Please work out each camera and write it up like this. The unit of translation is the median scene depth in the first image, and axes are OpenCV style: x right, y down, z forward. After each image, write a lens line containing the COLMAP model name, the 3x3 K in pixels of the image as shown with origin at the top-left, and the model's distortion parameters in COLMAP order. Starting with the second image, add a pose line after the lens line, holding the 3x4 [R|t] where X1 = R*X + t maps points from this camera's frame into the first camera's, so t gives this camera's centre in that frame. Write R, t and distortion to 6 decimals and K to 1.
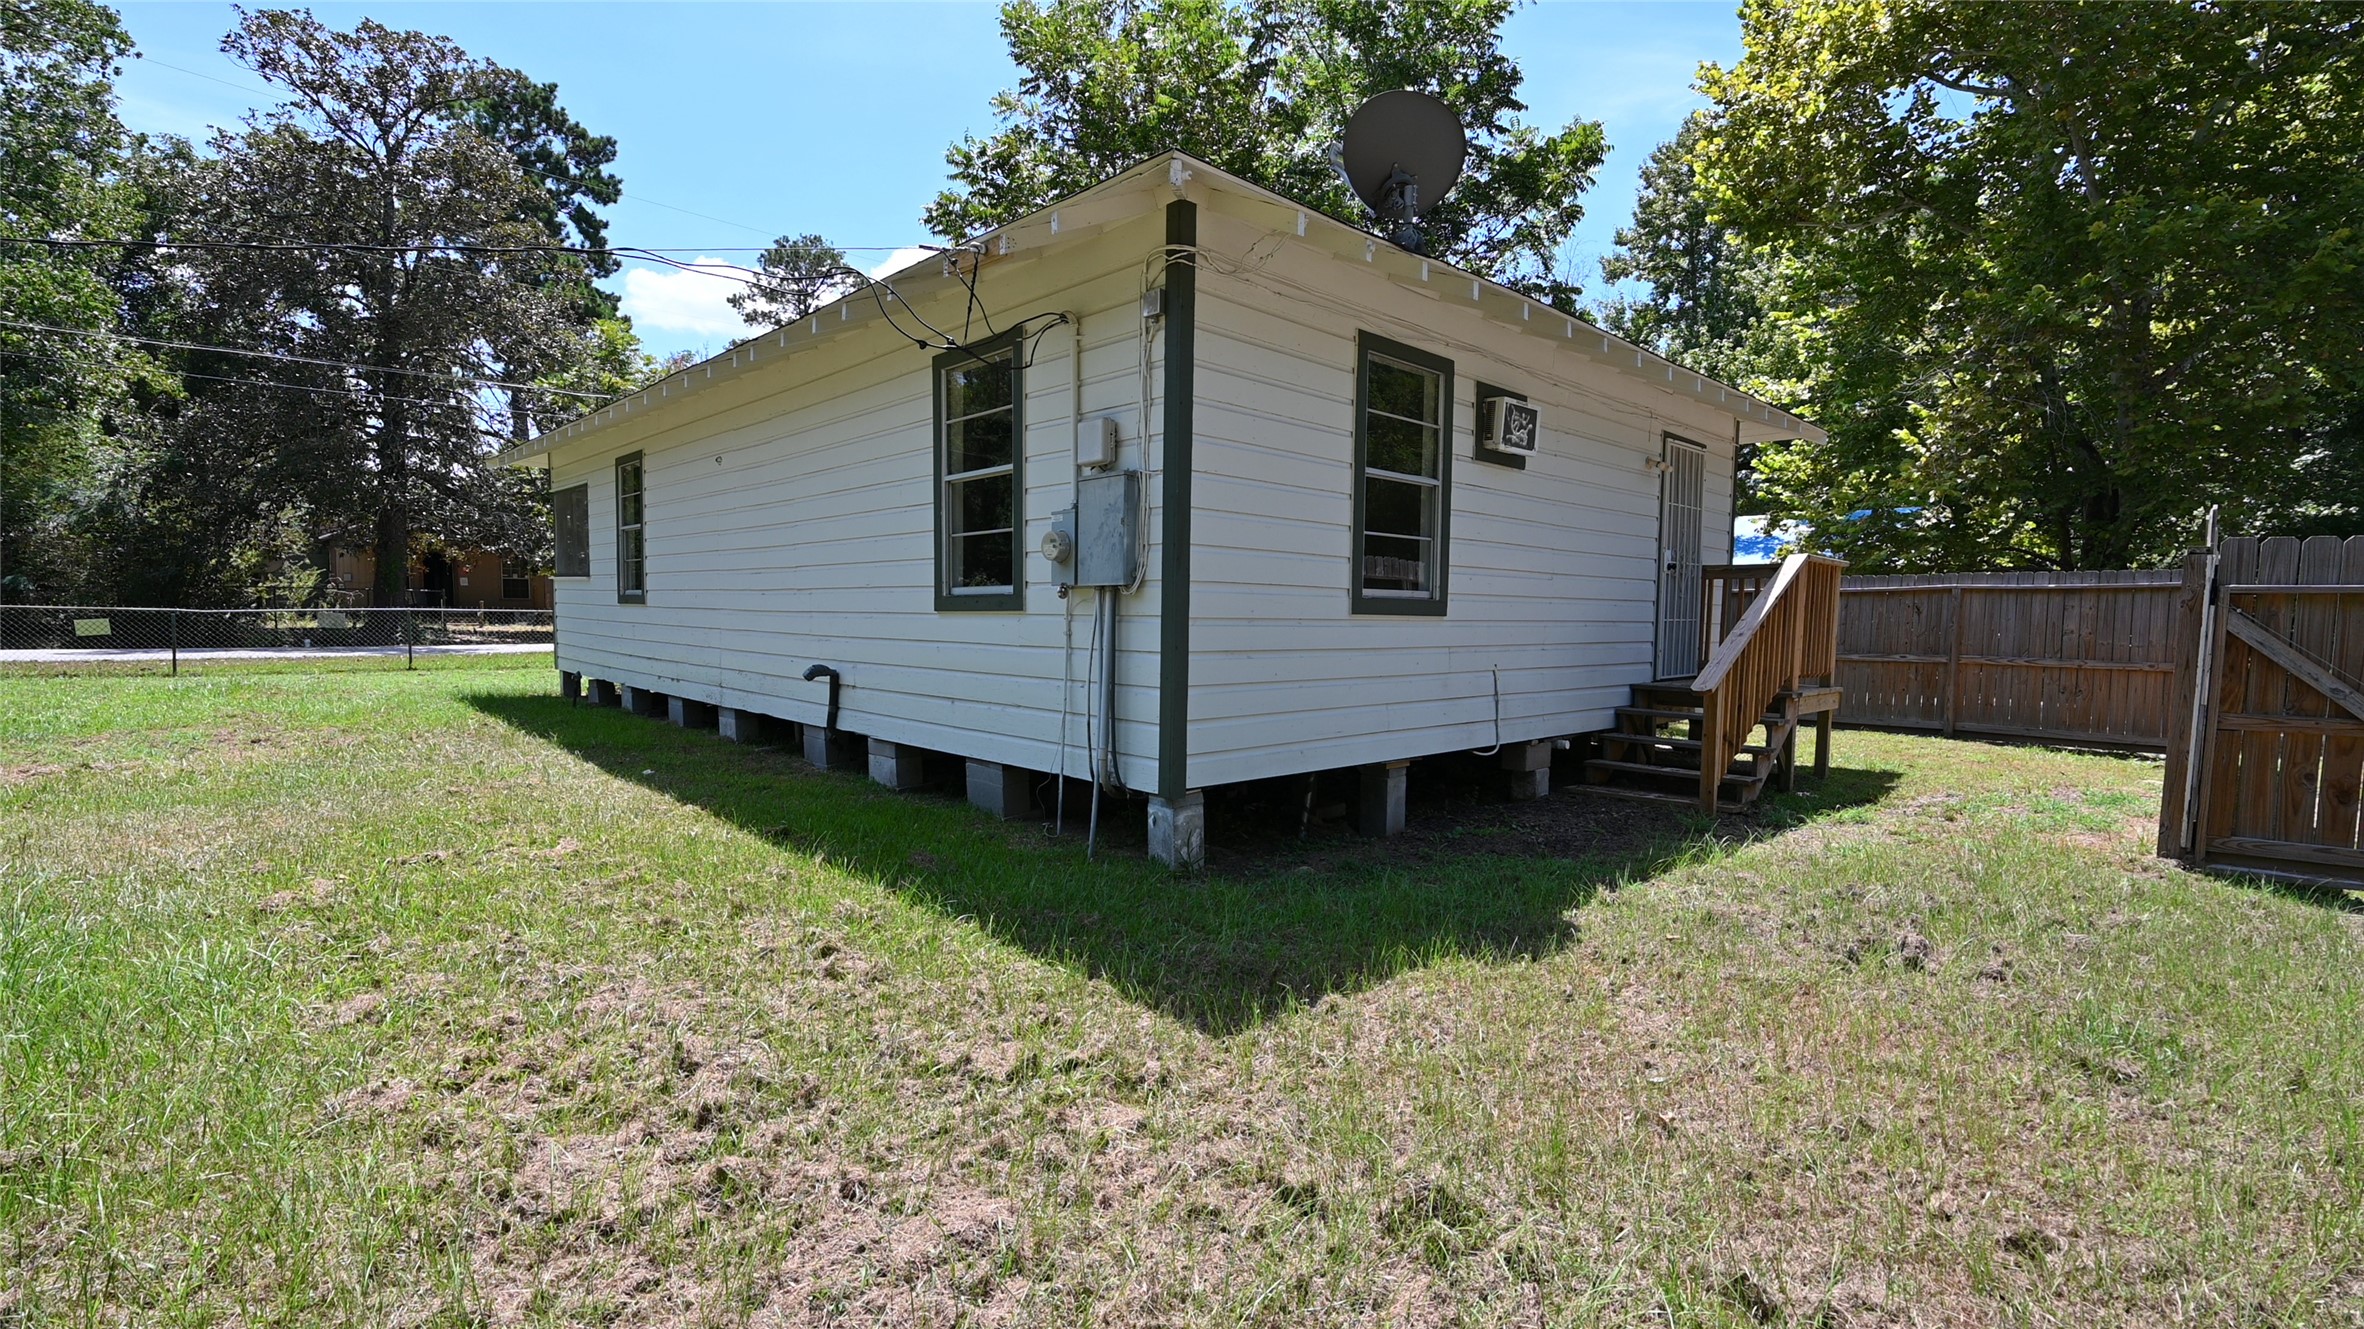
lens RADIAL K [[1036.5, 0, 1180.8], [0, 1036.5, 647.9], [0, 0, 1]] dist [-0.000398, -0.000457]
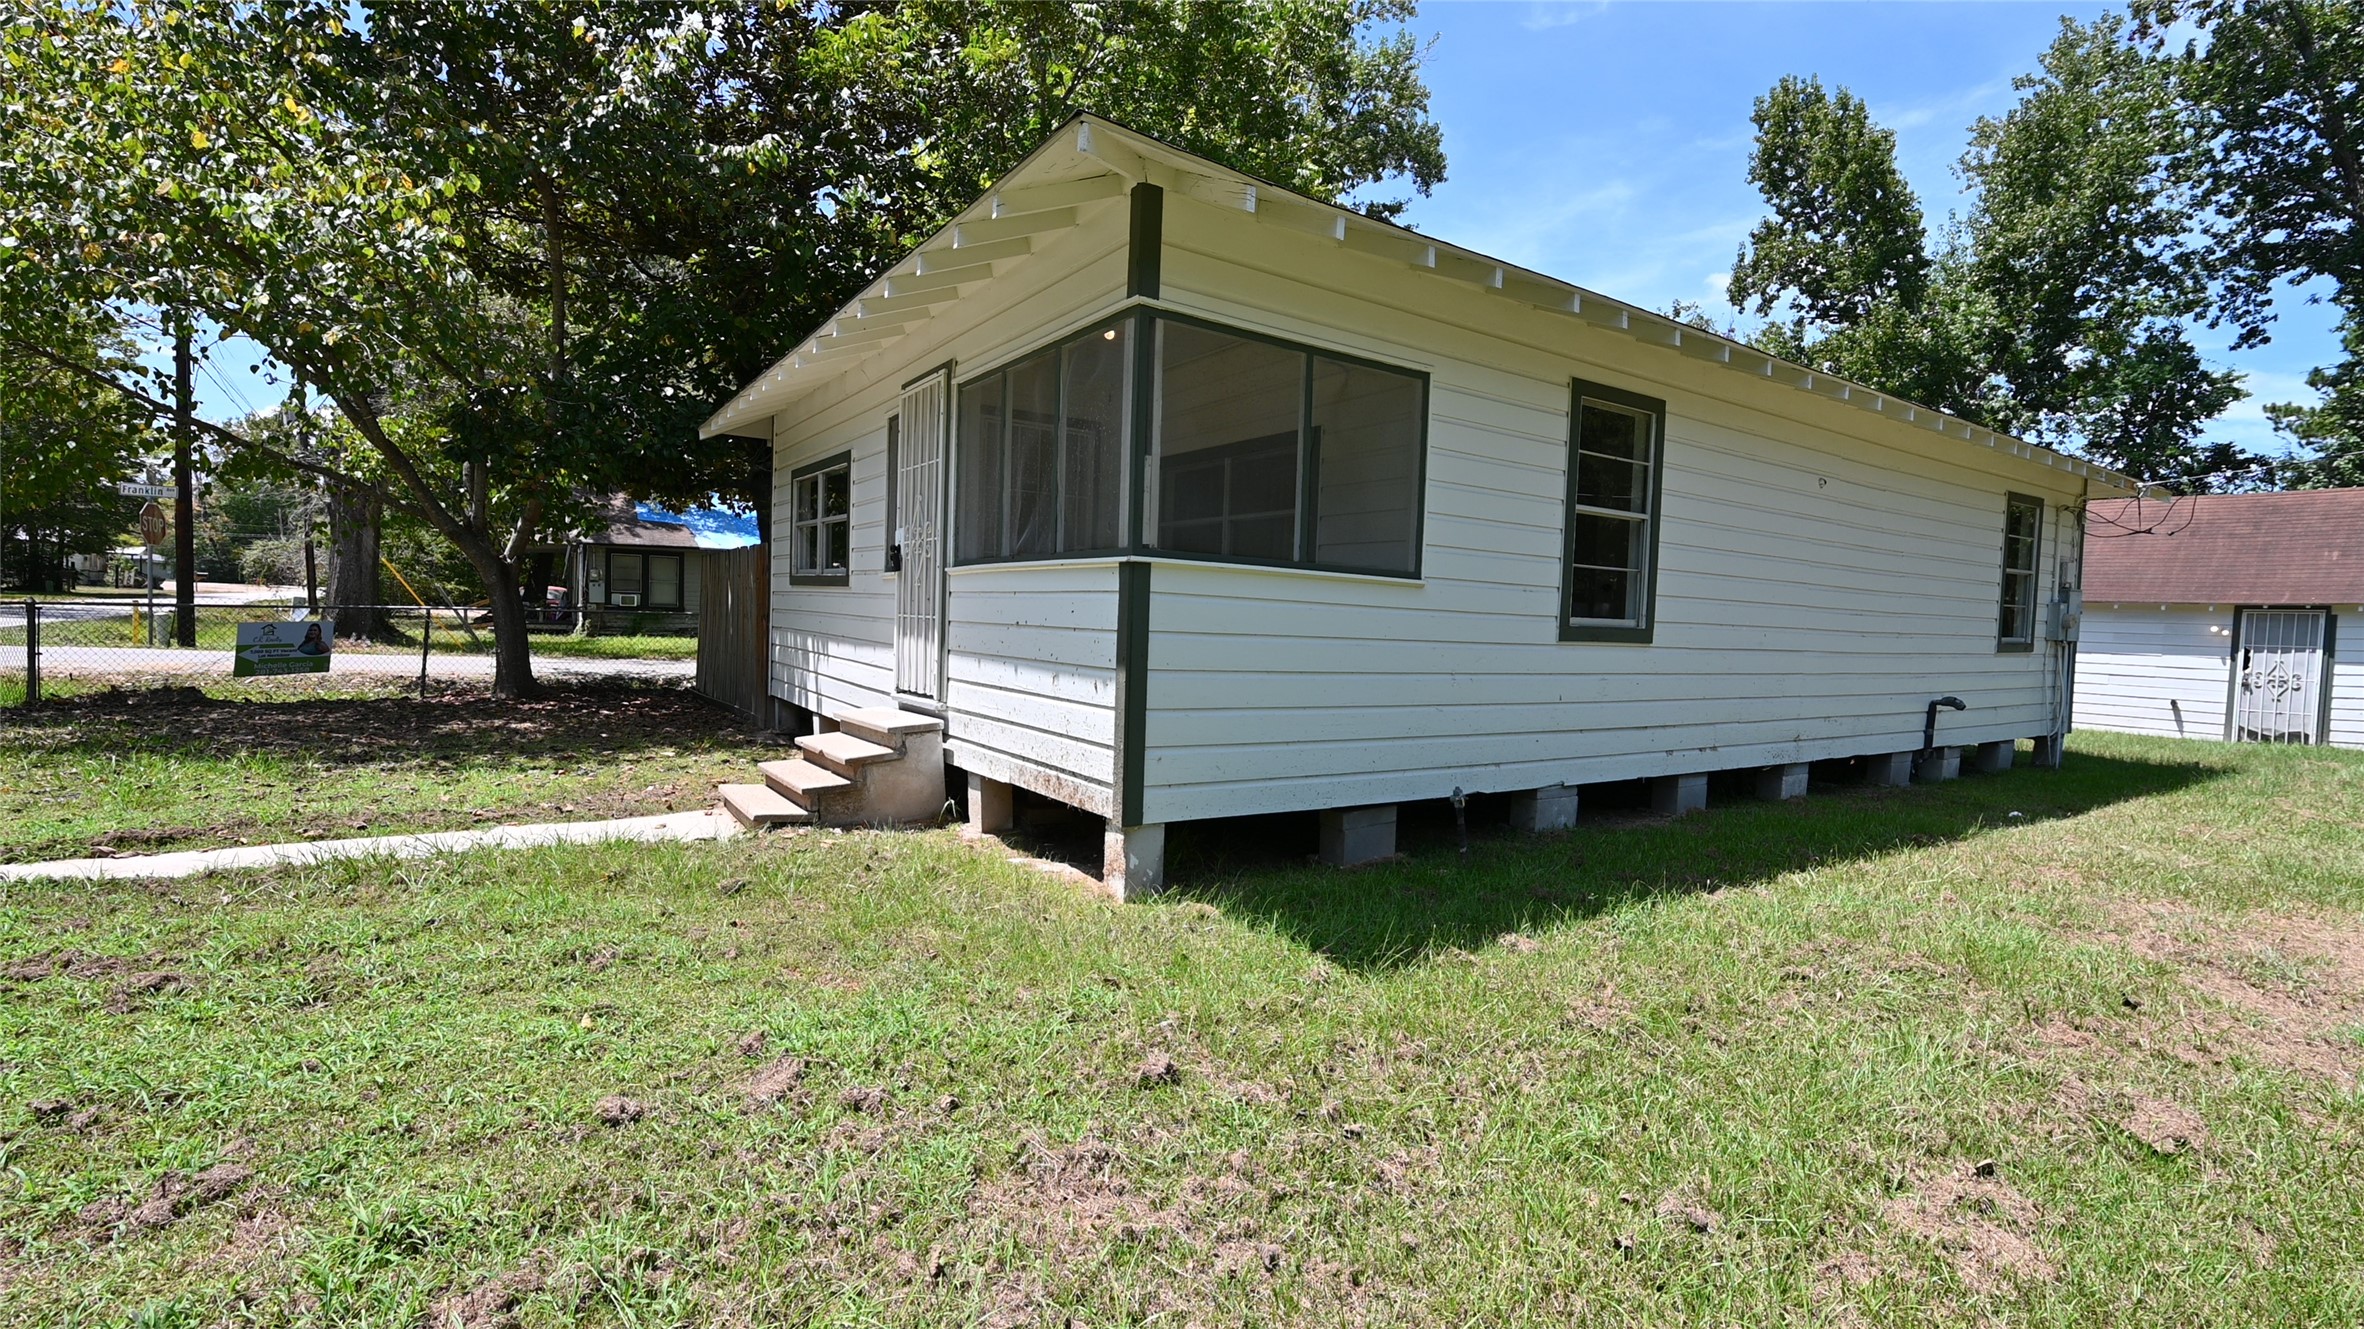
lens RADIAL K [[1036.2, 0, 1224.7], [0, 1036.2, 663.6], [0, 0, 1]] dist [-0.001314, -0.000003]
pose [[0.143933, -0.047449, 0.988449, -1.428338], [0.004538, 0.998871, 0.047288, -0.071379], [-0.989577, -0.002321, 0.143986, 1.403031]]
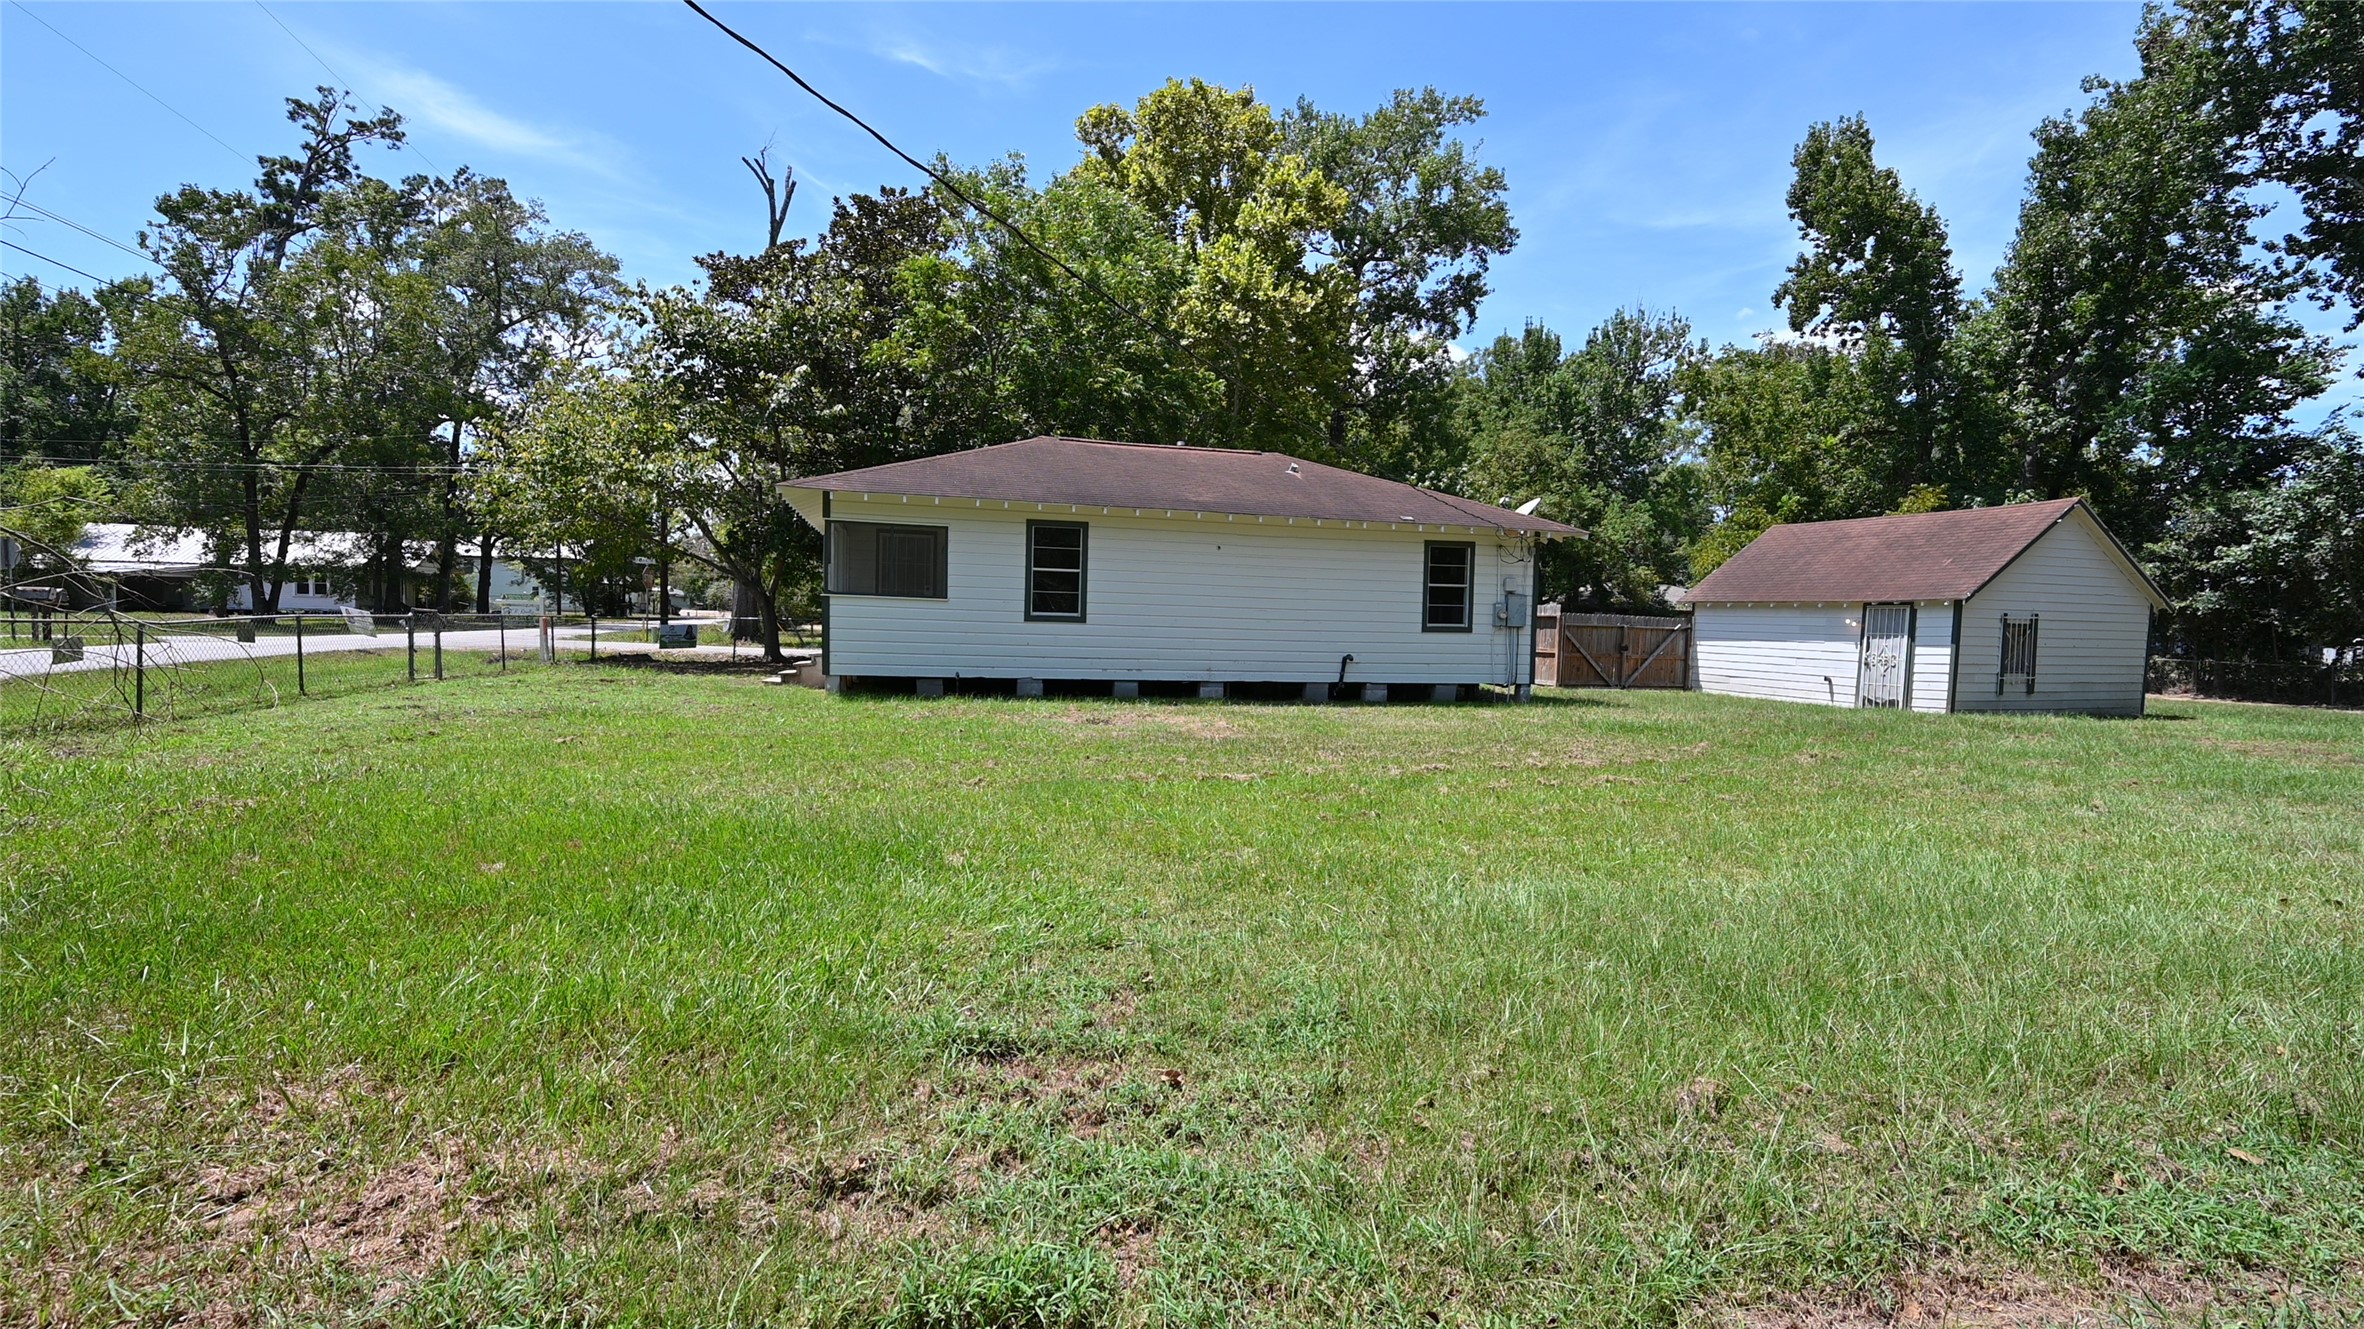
lens RADIAL K [[1036.5, 0, 1180.8], [0, 1036.5, 647.9], [0, 0, 1]] dist [-0.000398, -0.000457]
pose [[0.479946, -0.017421, 0.877125, -2.155140], [0.011497, 0.999842, 0.013568, -0.027465], [-0.877223, 0.003572, 0.480070, 0.172695]]
